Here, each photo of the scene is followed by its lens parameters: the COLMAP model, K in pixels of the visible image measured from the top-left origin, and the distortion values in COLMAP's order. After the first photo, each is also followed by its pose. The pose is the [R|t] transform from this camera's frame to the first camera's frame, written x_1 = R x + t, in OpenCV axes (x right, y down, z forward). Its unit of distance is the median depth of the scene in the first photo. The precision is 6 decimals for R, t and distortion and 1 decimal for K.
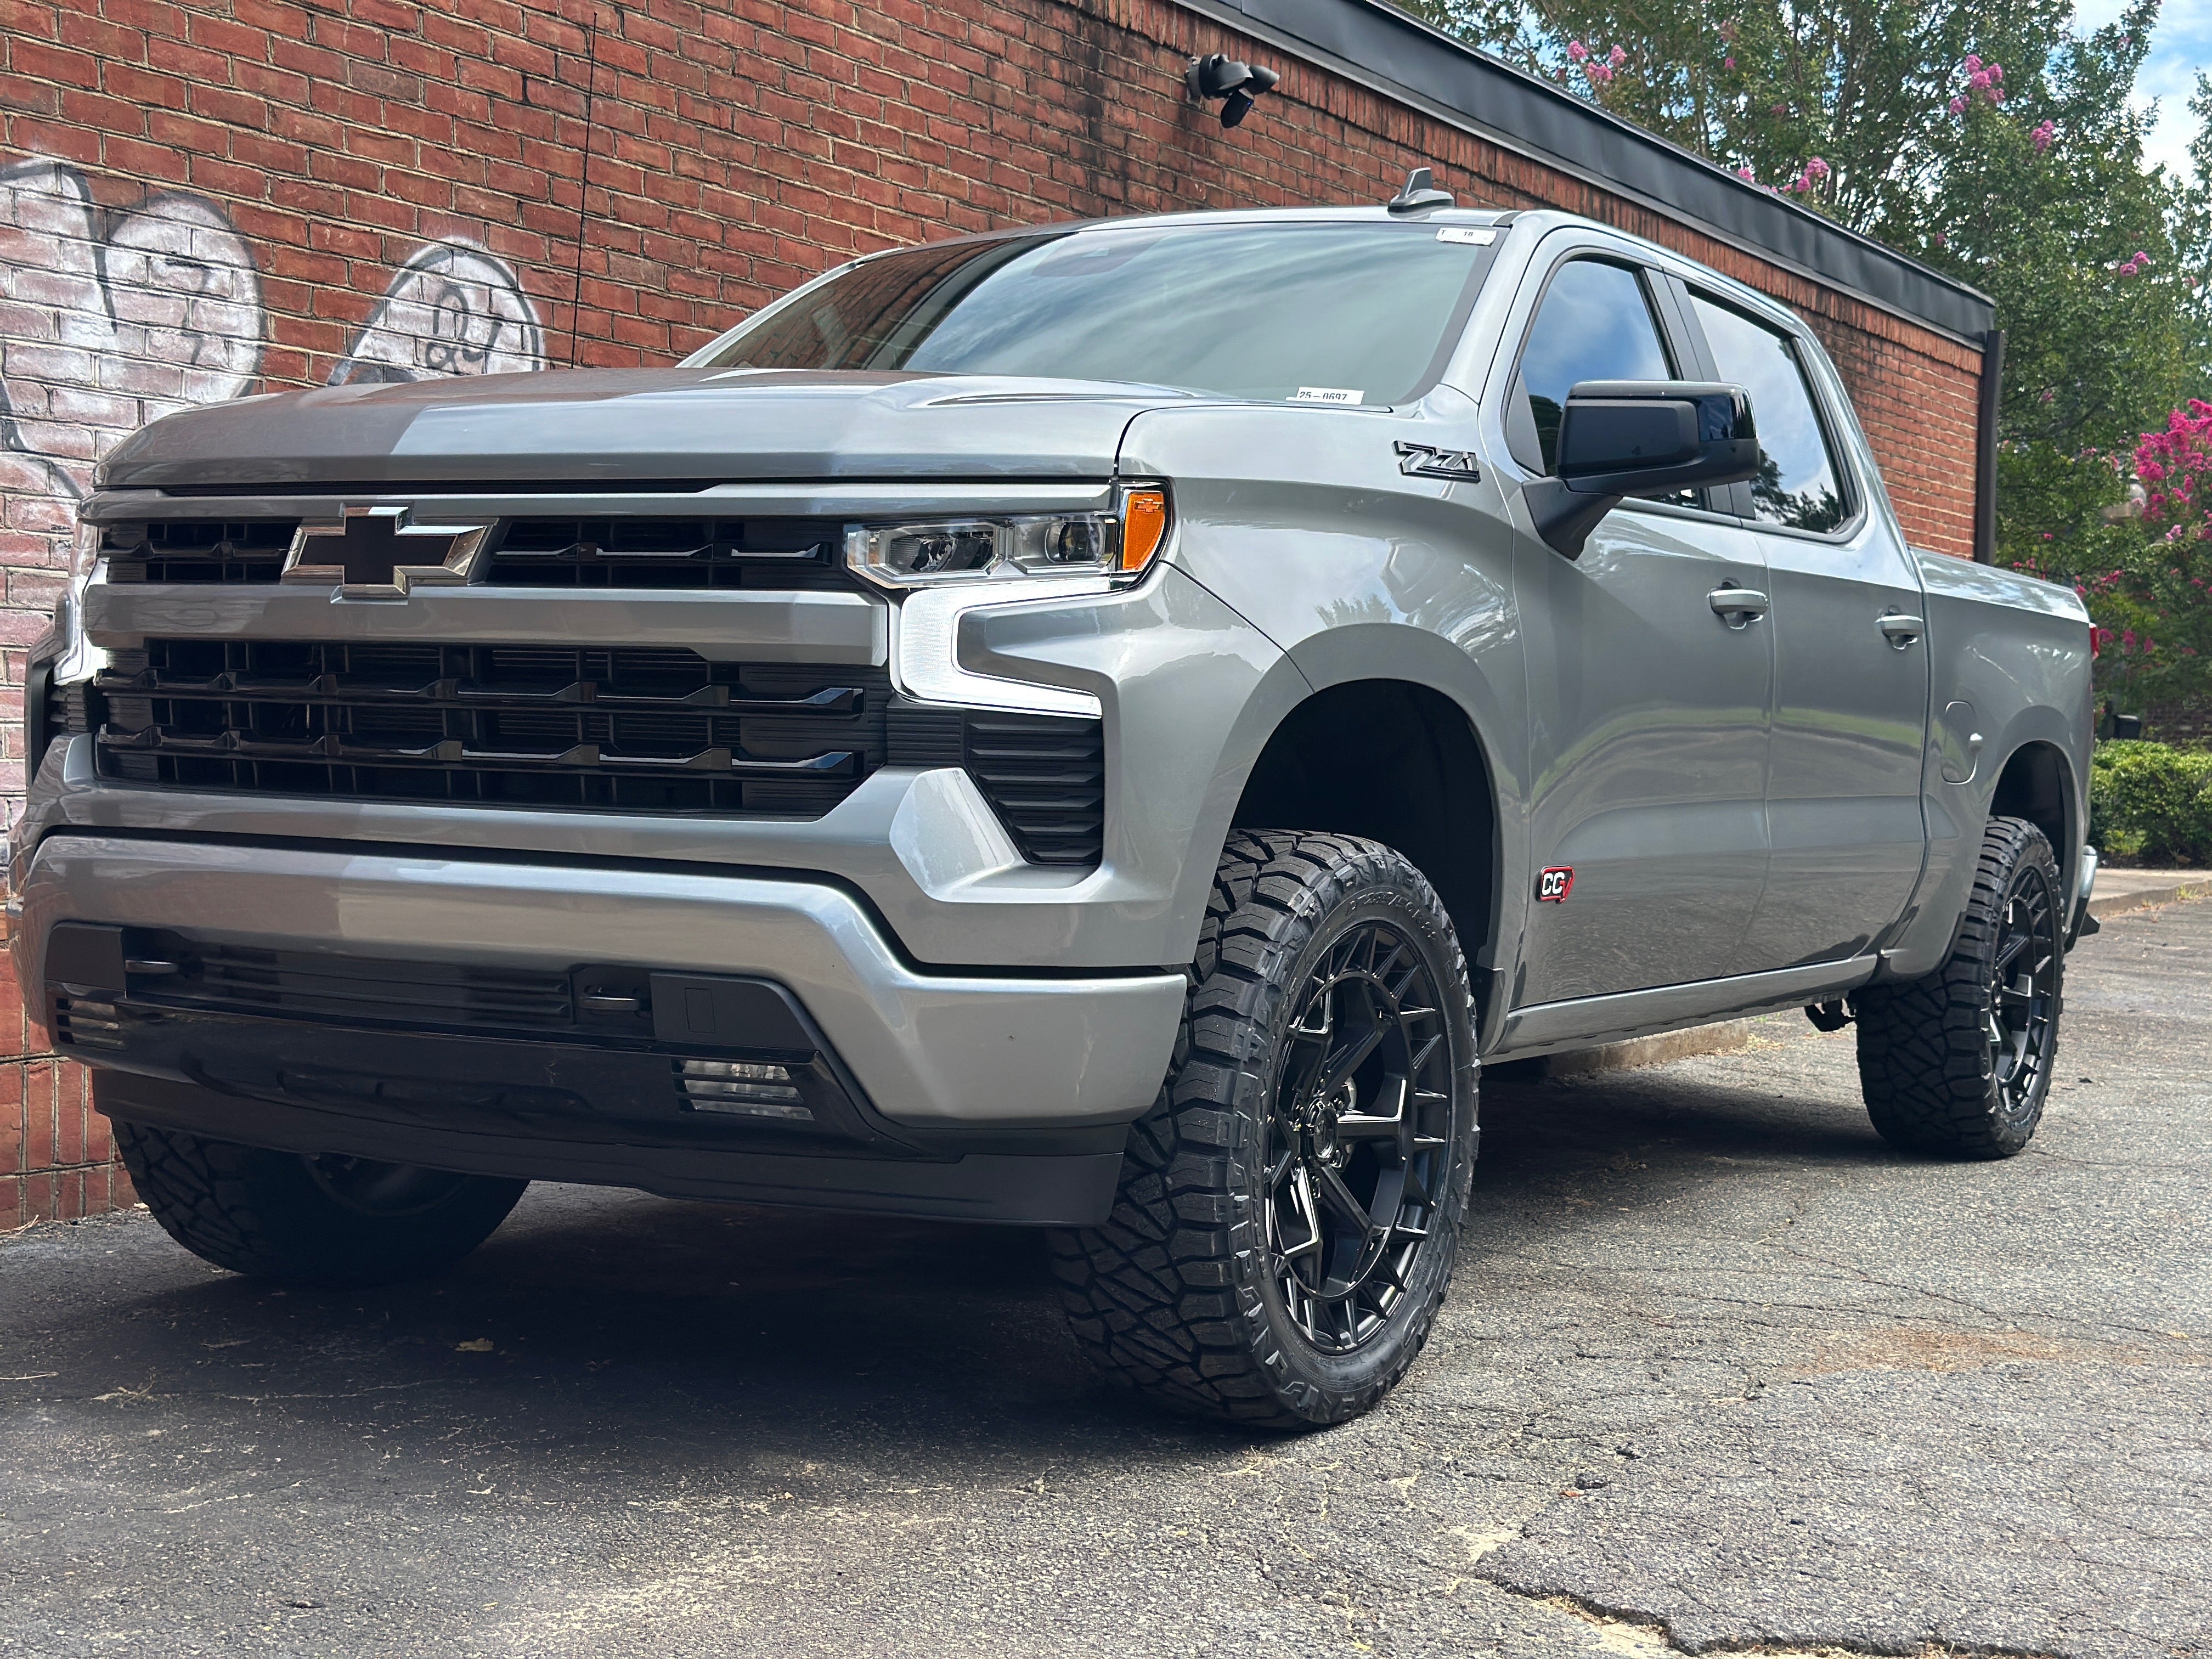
lens RADIAL K [[3059.7, 0, 1104.3], [0, 3059.7, 846.1], [0, 0, 1]] dist [0.090477, 0.000000]
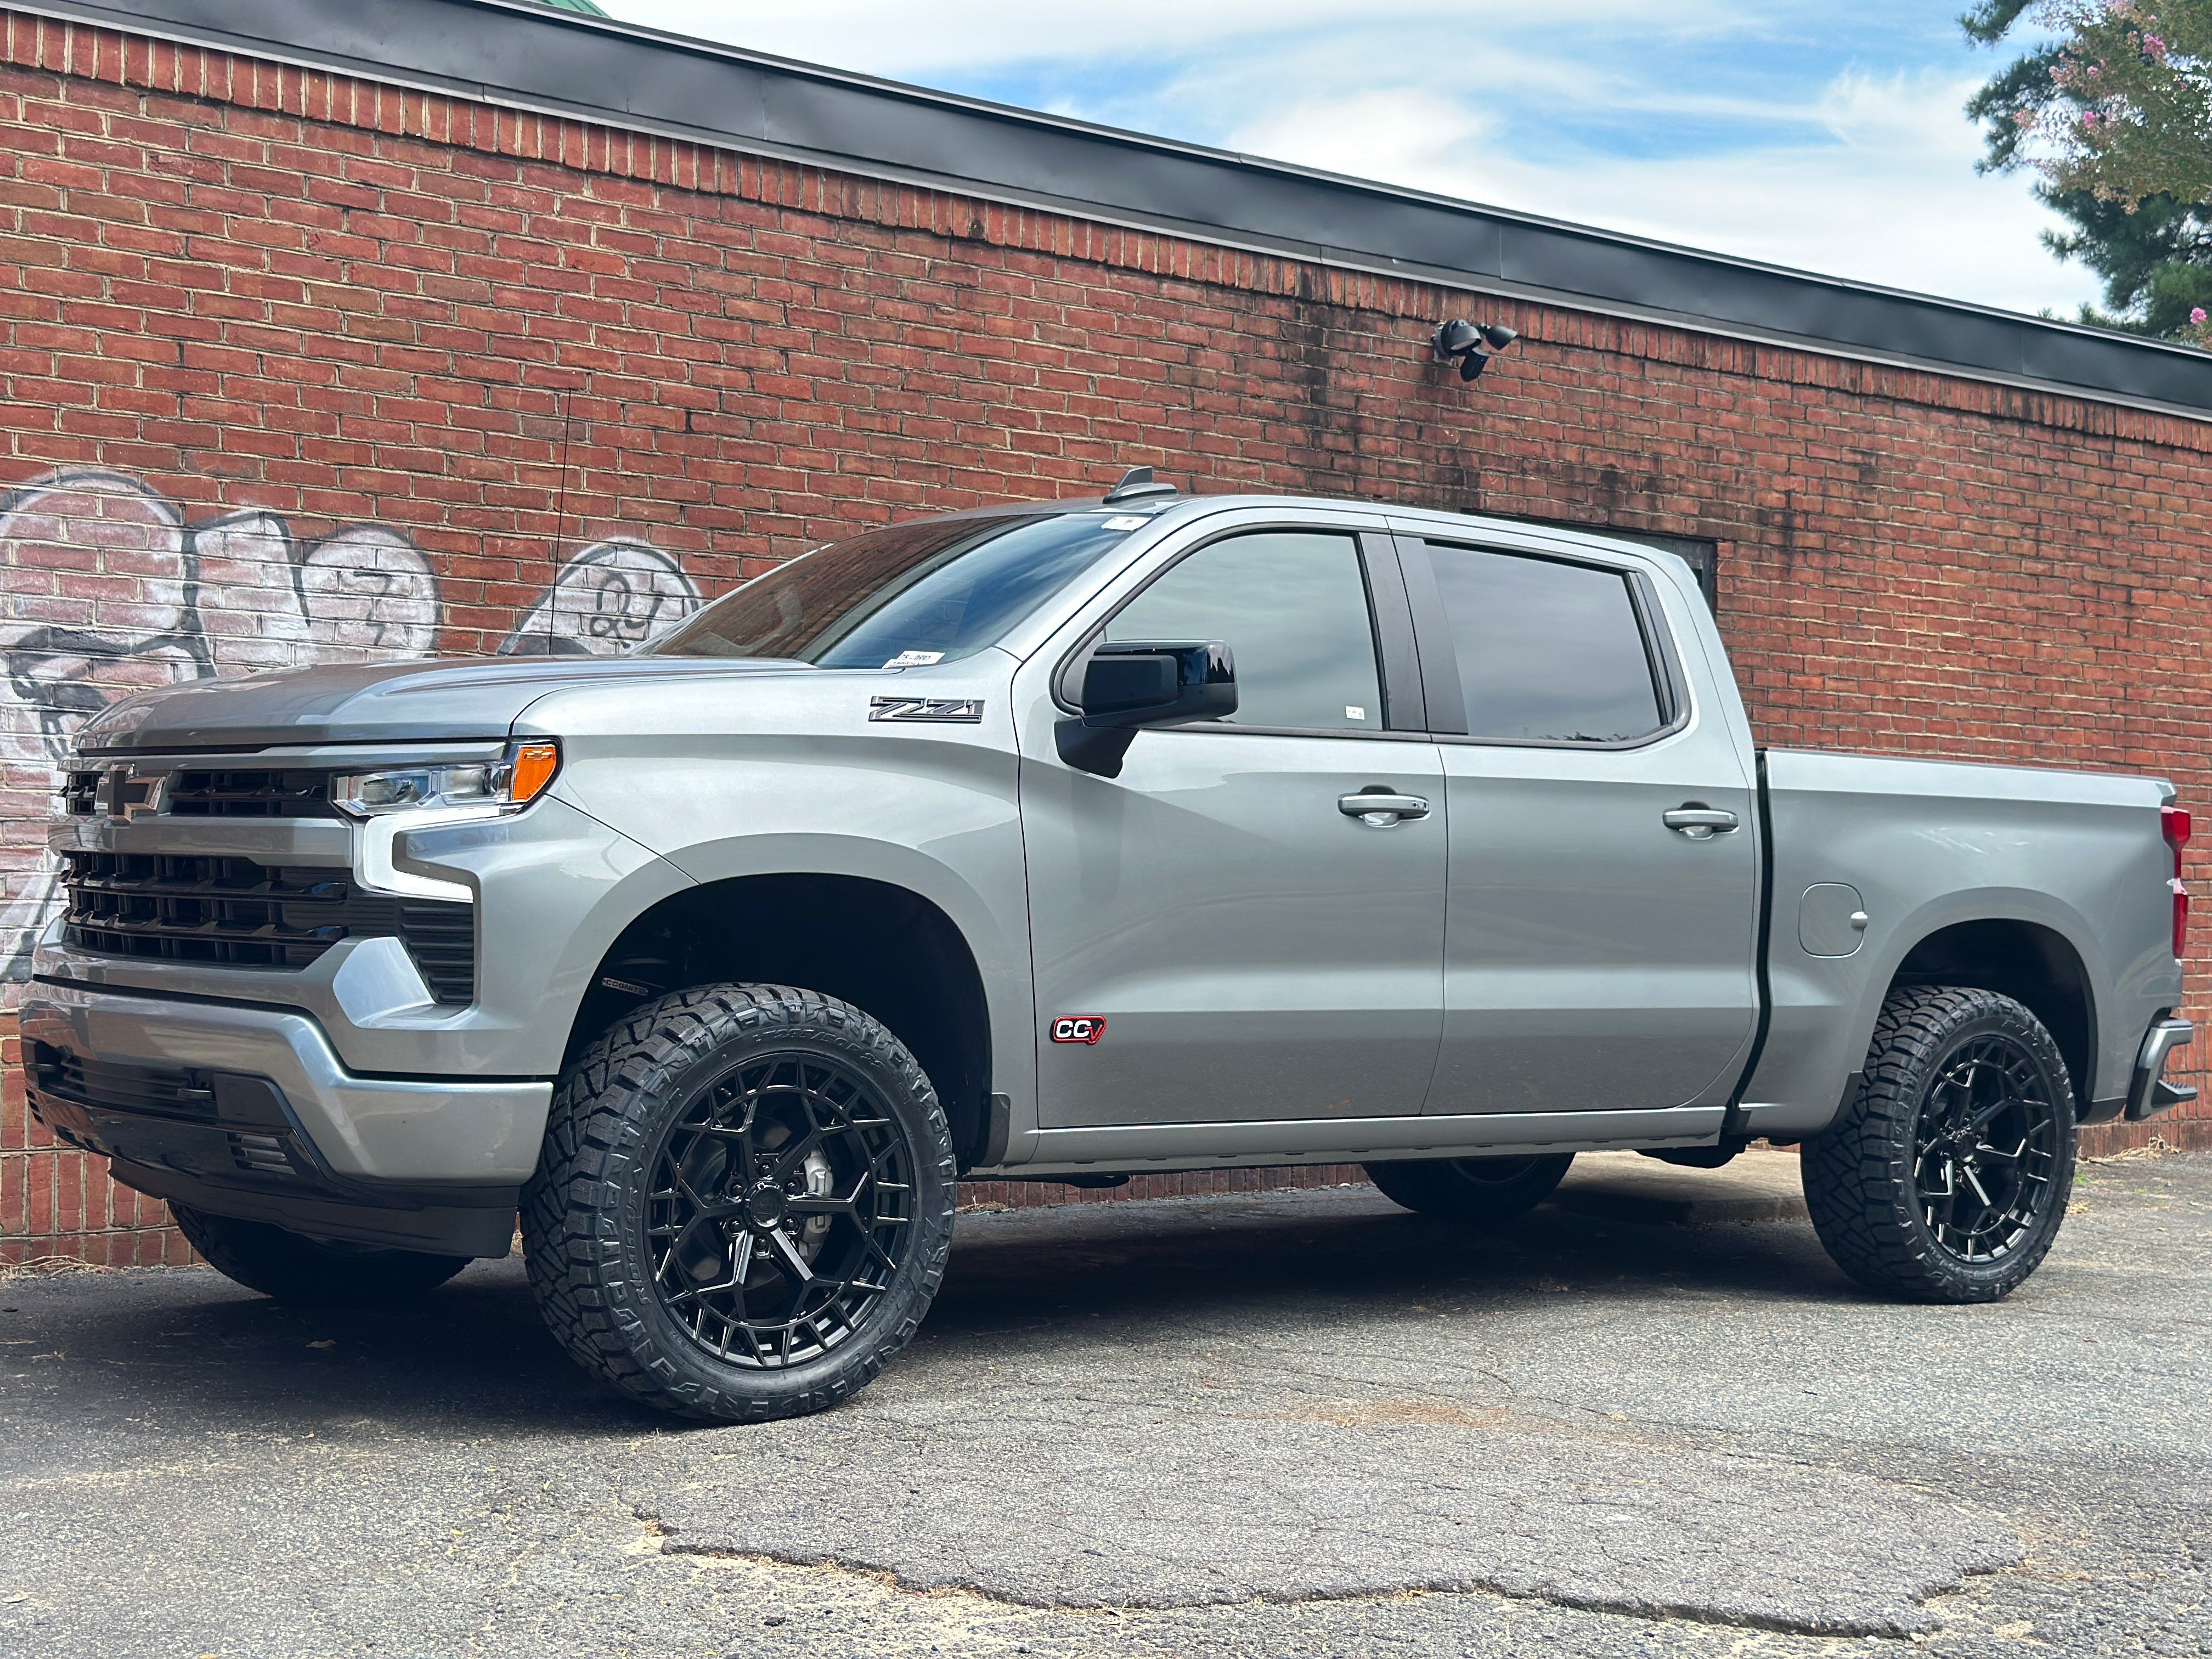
lens RADIAL K [[3059.7, 0, 1114.3], [0, 3059.7, 847.8], [0, 0, 1]] dist [0.090477, 0.000000]
pose [[0.931845, -0.006656, -0.362794, 0.505553], [-0.013435, 0.998513, -0.052828, 0.003054], [0.362607, 0.054102, 0.930371, -0.155793]]
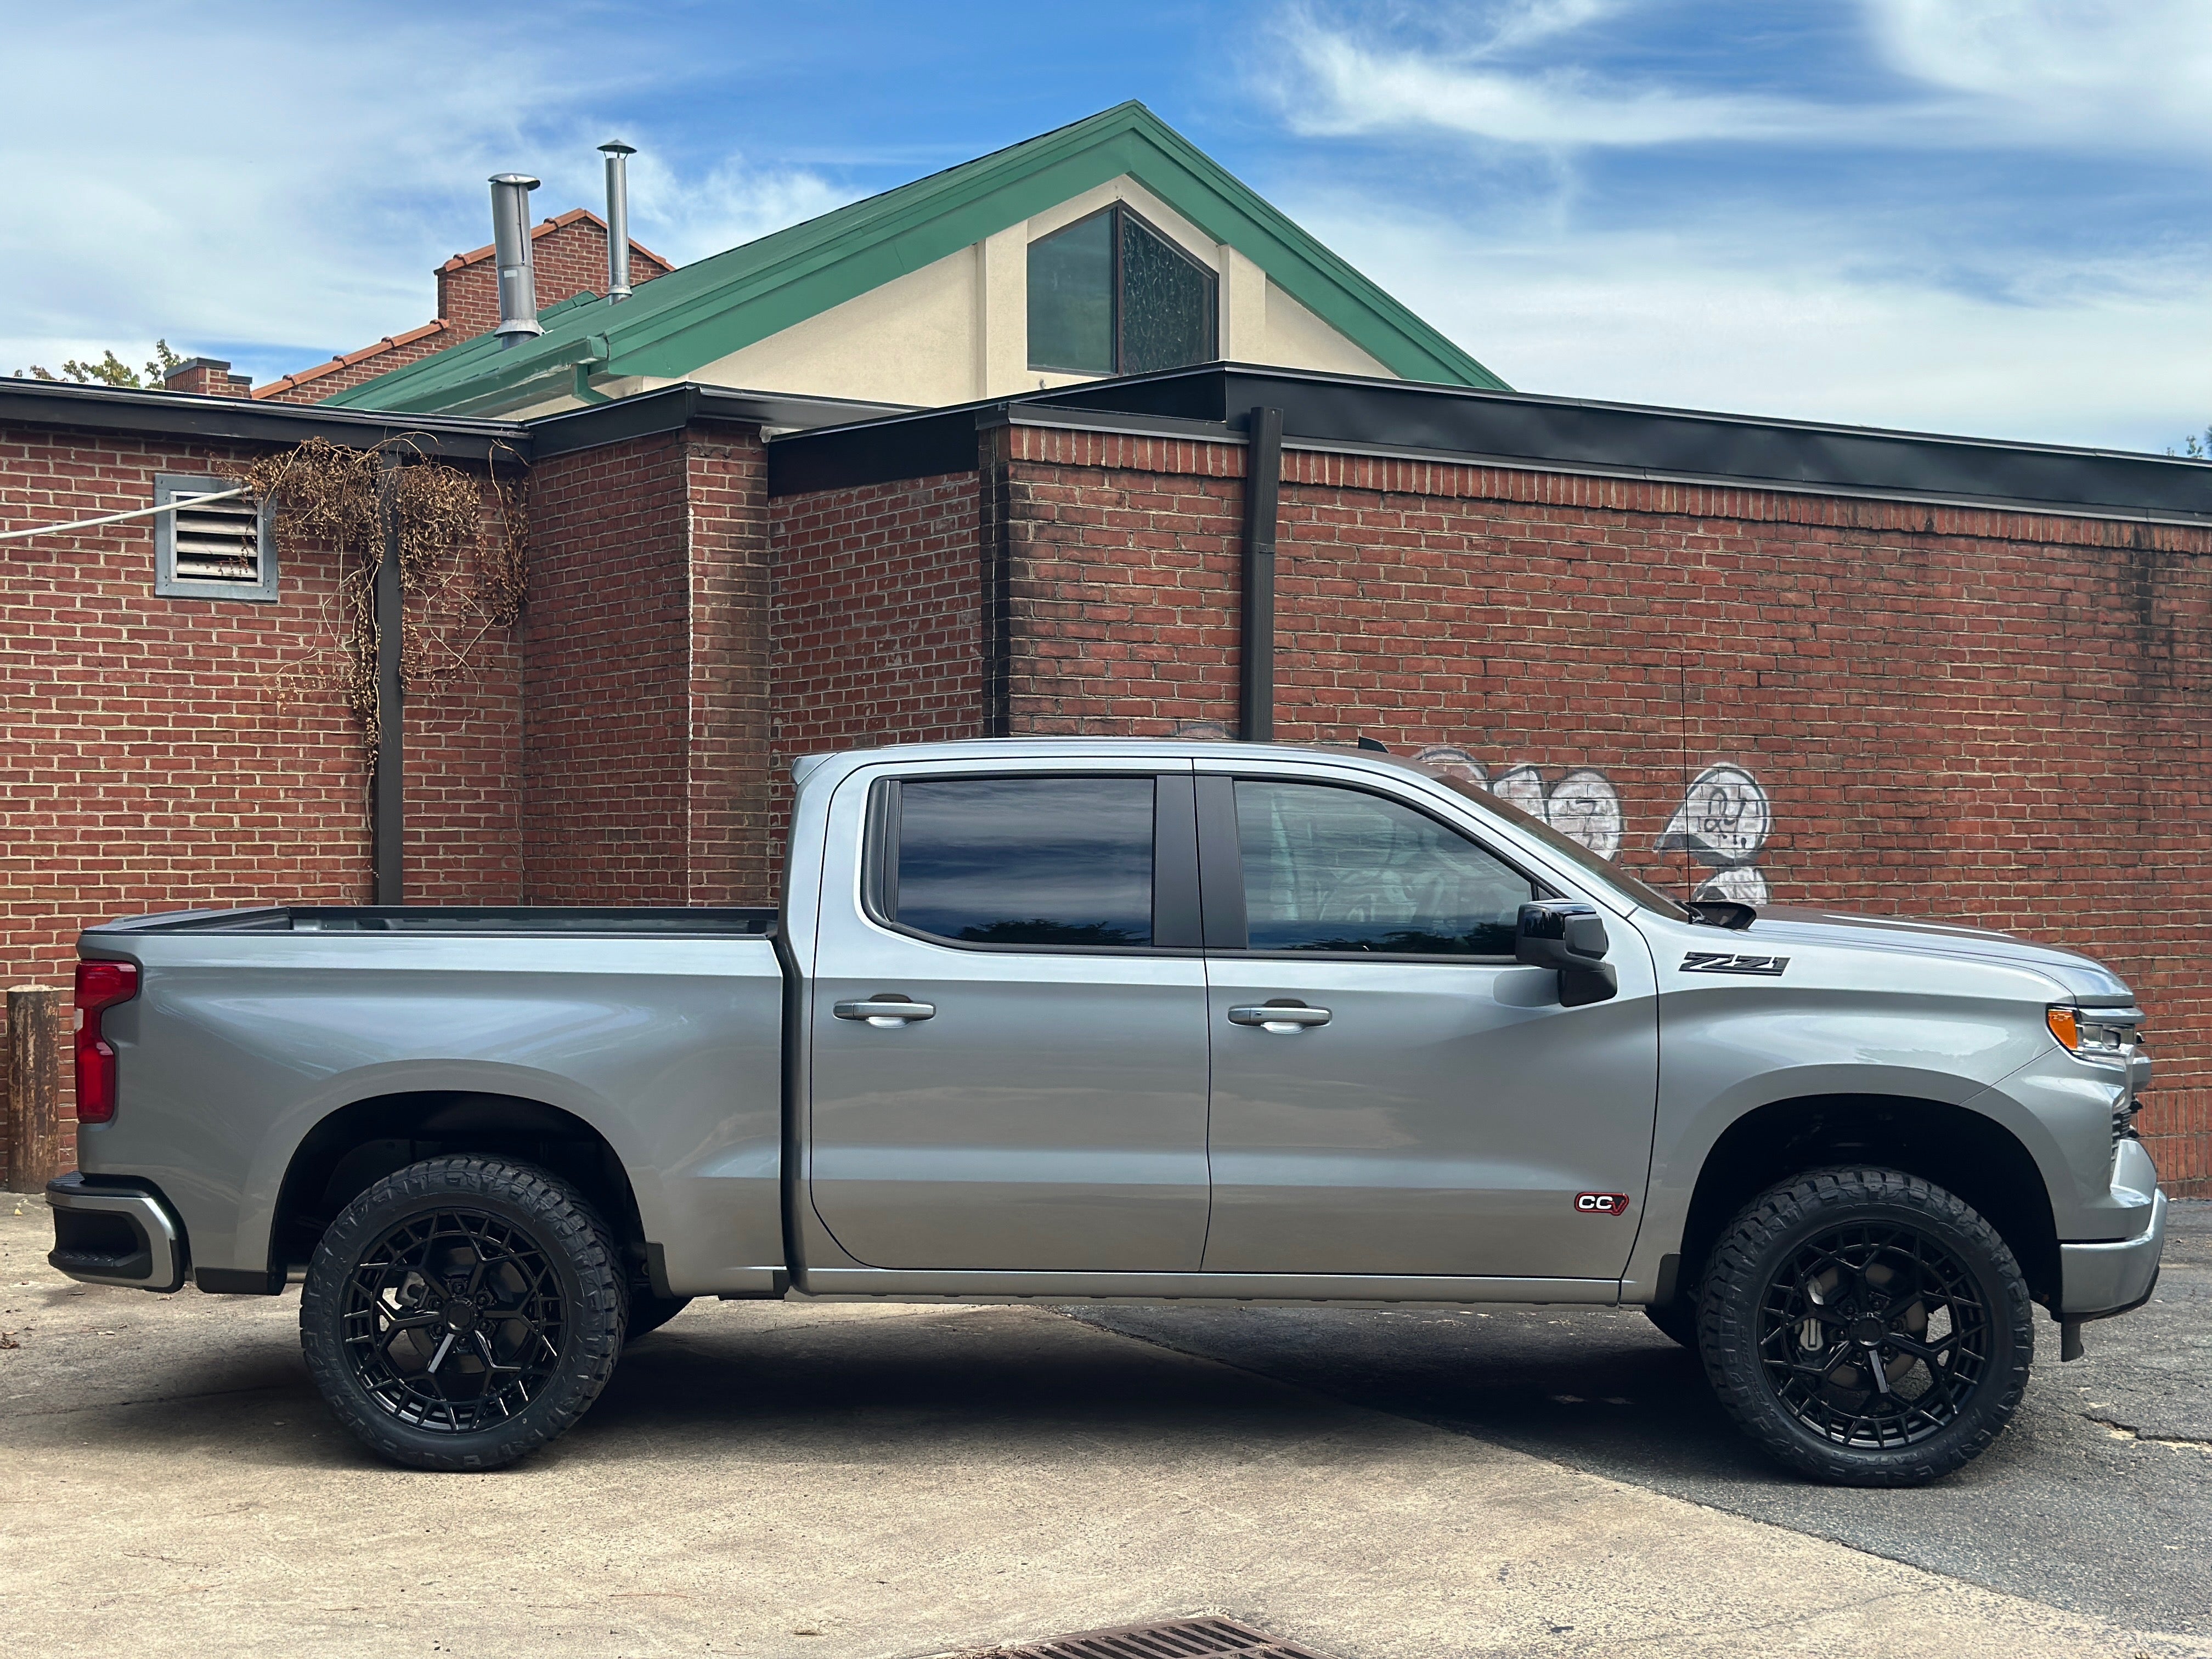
lens RADIAL K [[3059.7, 0, 1091.1], [0, 3059.7, 855.0], [0, 0, 1]] dist [0.090477, 0.000000]
pose [[0.895208, -0.013847, -0.445433, 0.320208], [-0.001870, 0.999392, -0.034827, -0.077634], [0.445645, 0.032010, 0.894638, -0.980689]]
